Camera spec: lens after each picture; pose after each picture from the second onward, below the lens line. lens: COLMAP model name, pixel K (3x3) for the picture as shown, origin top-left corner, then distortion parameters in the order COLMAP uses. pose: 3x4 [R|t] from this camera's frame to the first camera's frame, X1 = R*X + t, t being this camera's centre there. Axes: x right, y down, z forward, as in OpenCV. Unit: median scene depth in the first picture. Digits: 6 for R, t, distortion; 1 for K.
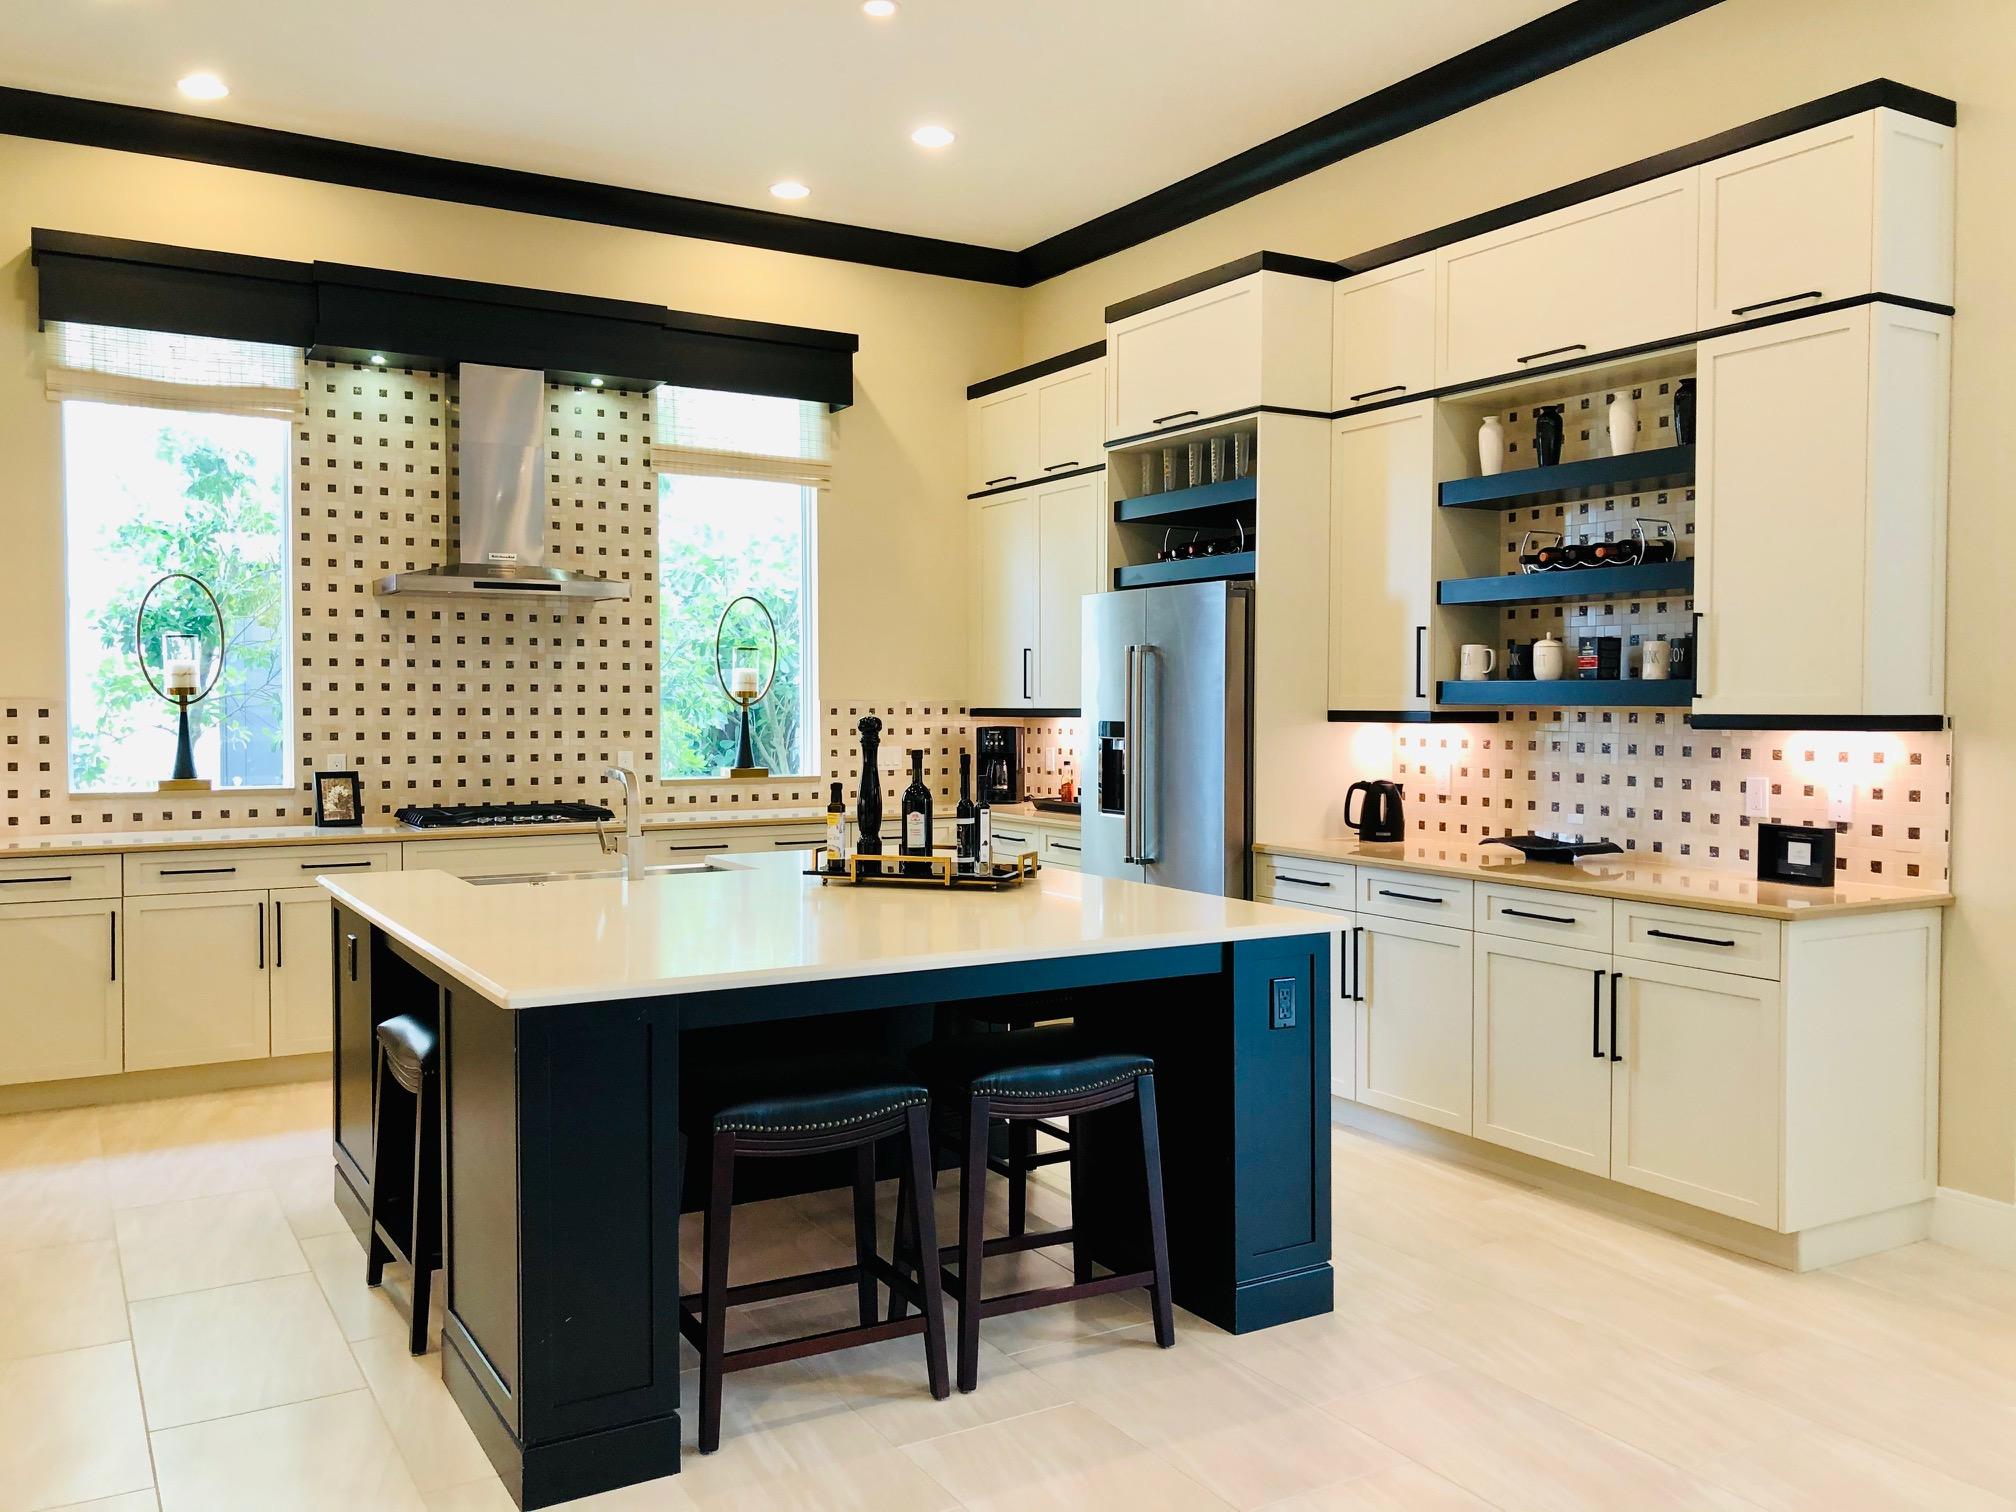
lens RADIAL K [[1654.1, 0, 1035.7], [0, 1654.1, 744.4], [0, 0, 1]] dist [0.059365, -0.090226]
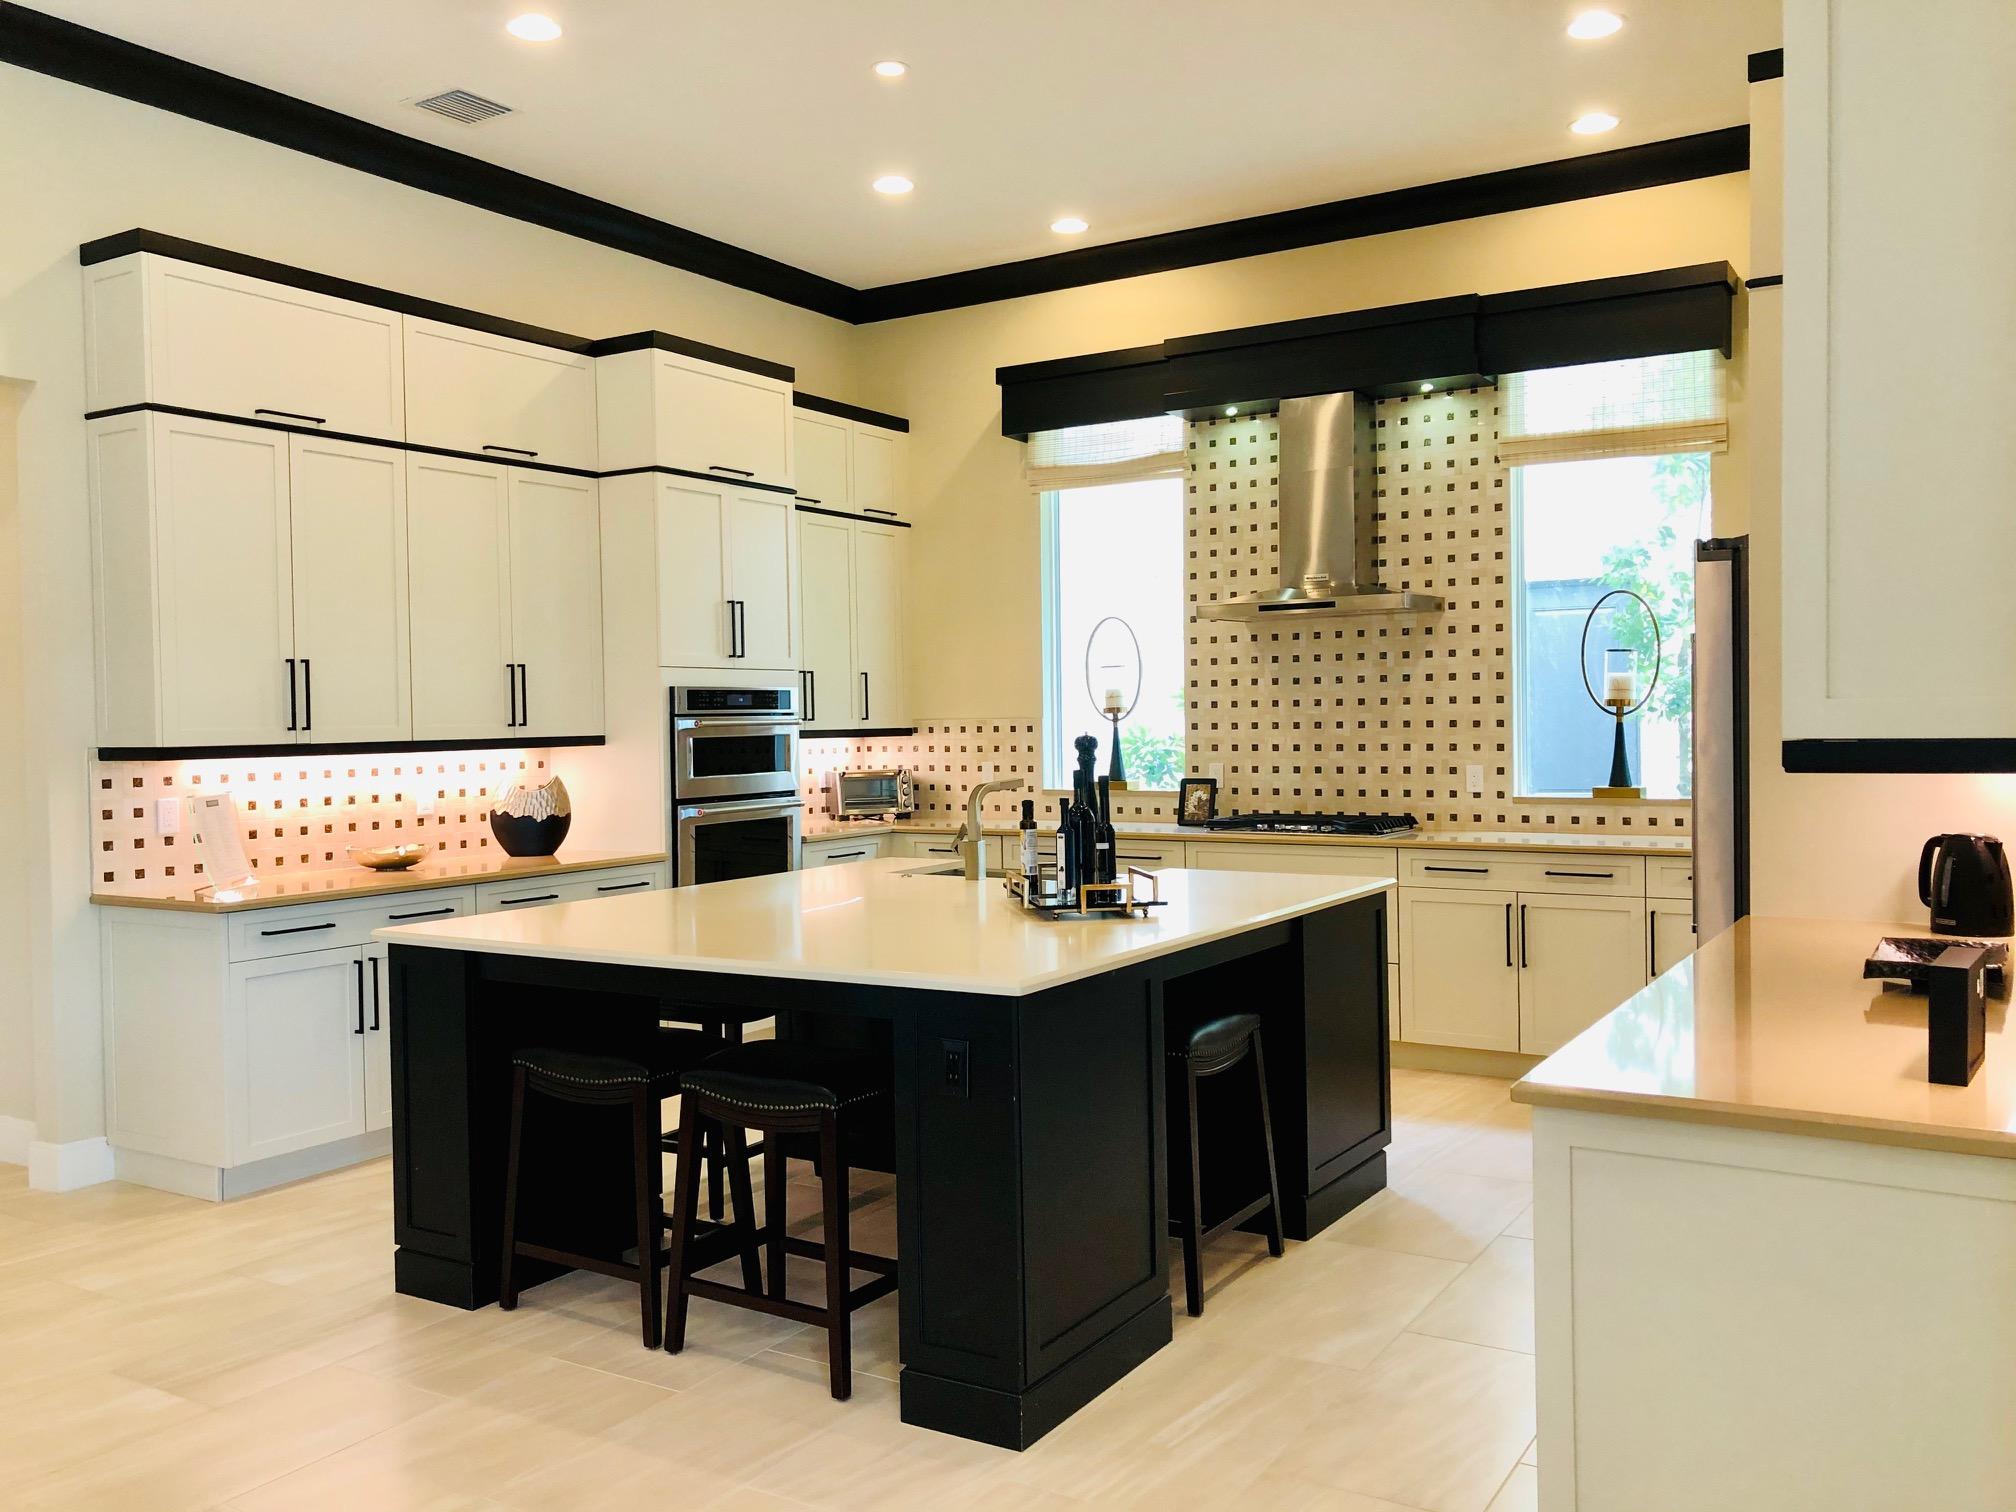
lens RADIAL K [[1654.1, 0, 1005.5], [0, 1654.1, 750.3], [0, 0, 1]] dist [0.059365, -0.090226]
pose [[0.453057, 0.008172, -0.891444, 0.520826], [-0.009239, 0.999947, 0.004471, -0.006754], [0.891434, 0.006211, 0.453109, 0.352858]]
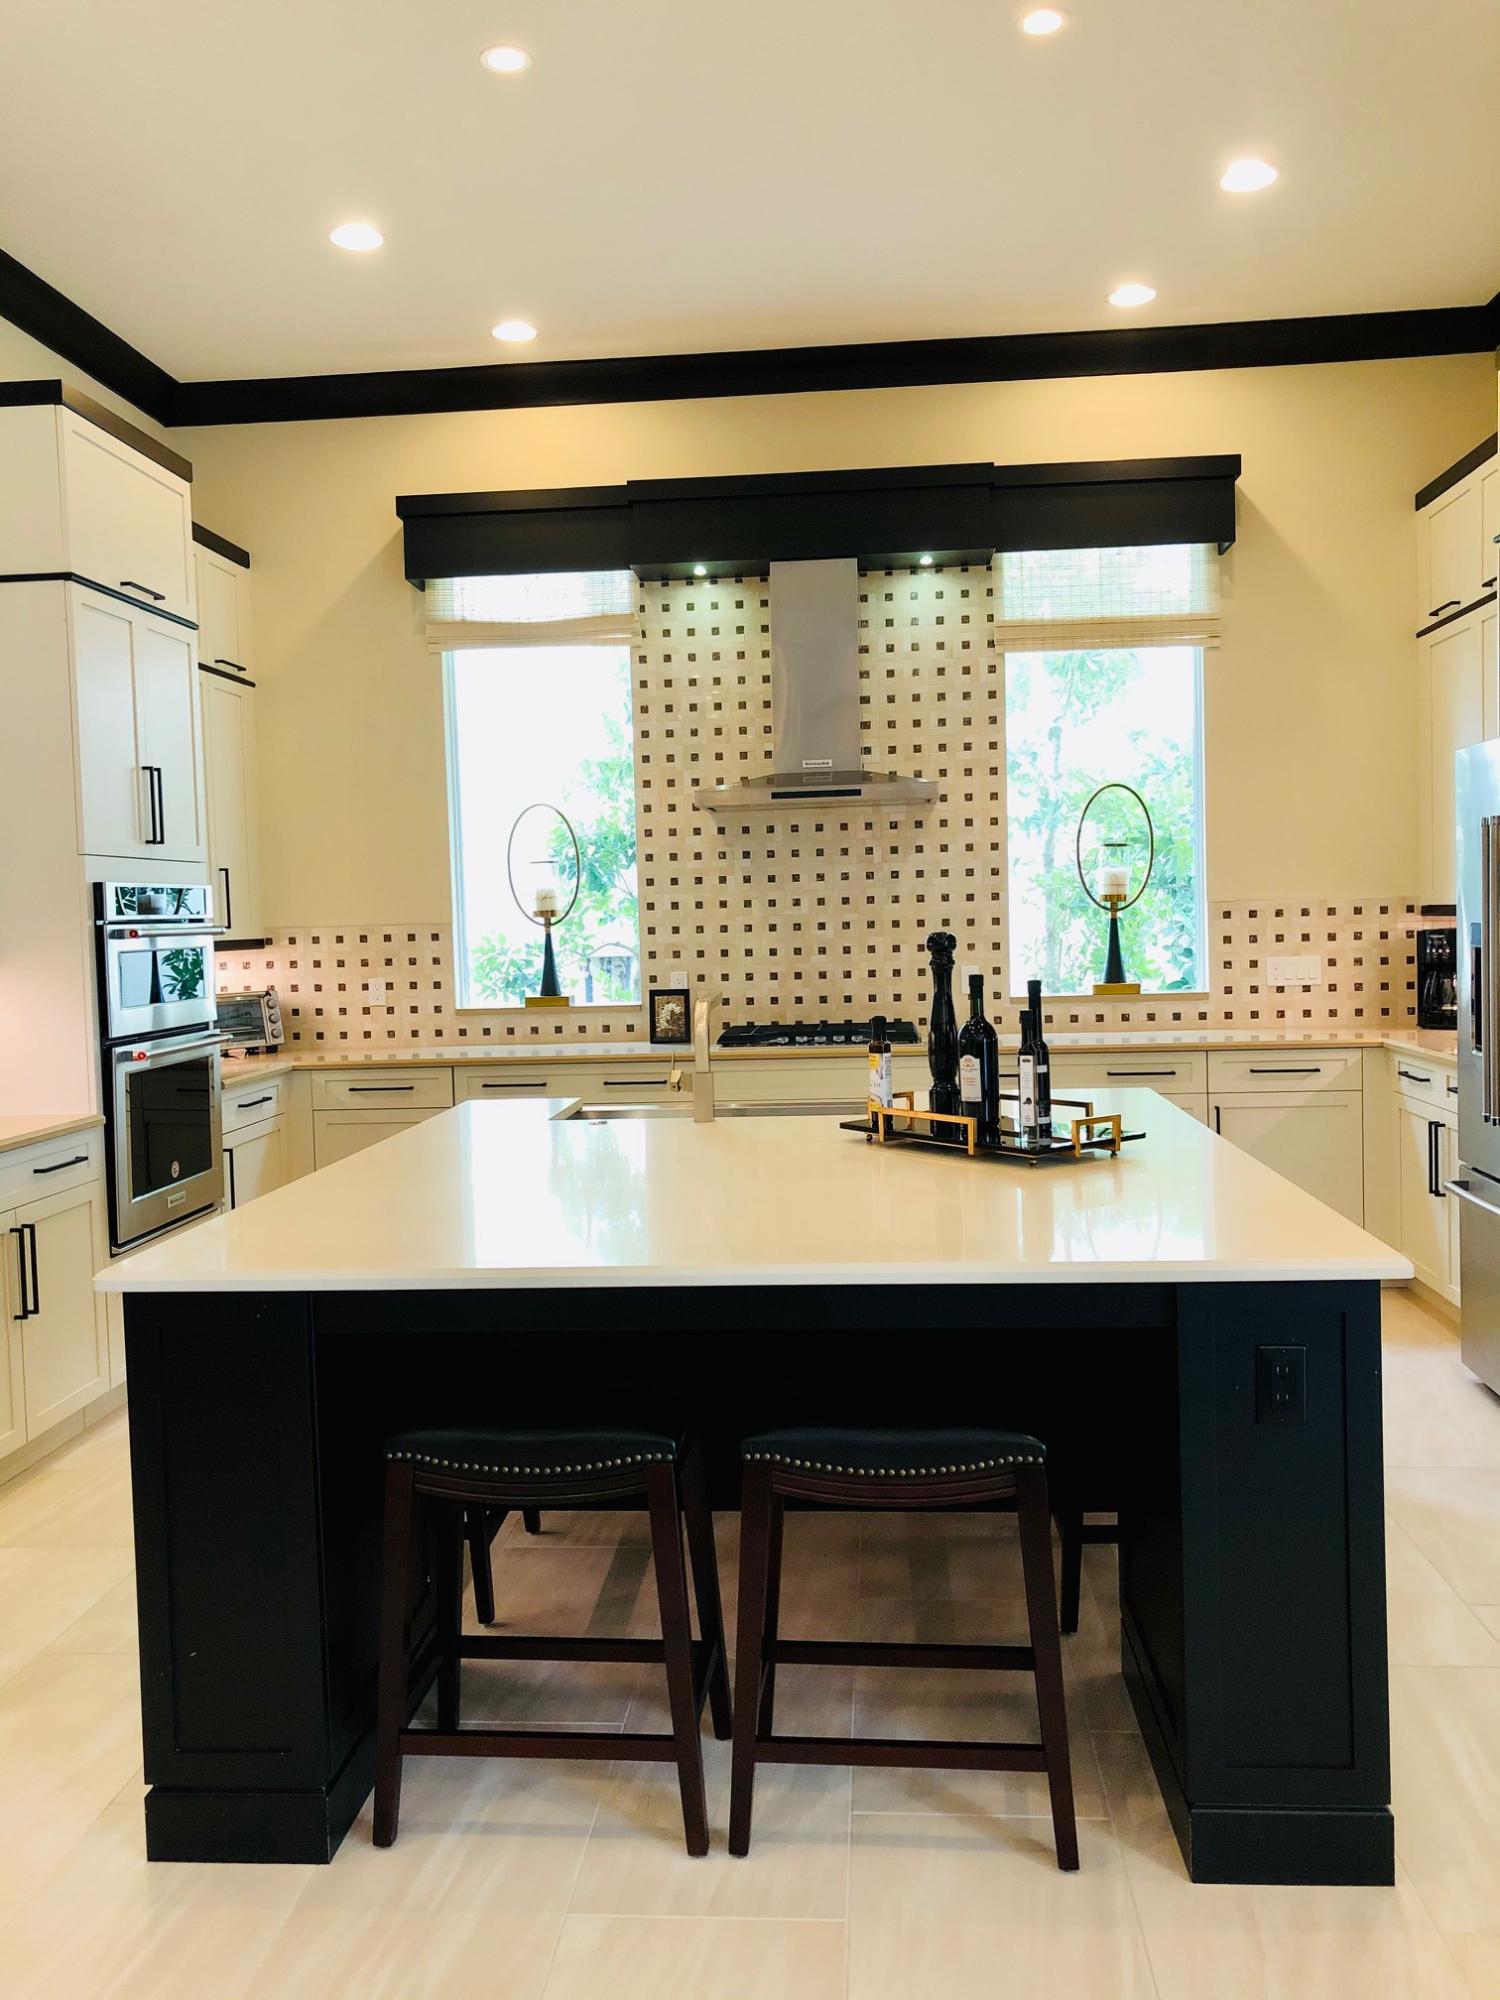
lens RADIAL K [[1641.0, 0, 746.4], [0, 1641.0, 997.6], [0, 0, 1]] dist [0.059365, -0.090226]
pose [[0.810345, 0.003495, -0.585943, 0.195316], [0.014040, 0.999579, 0.025378, -0.003218], [0.585785, -0.028792, 0.809955, 0.214448]]
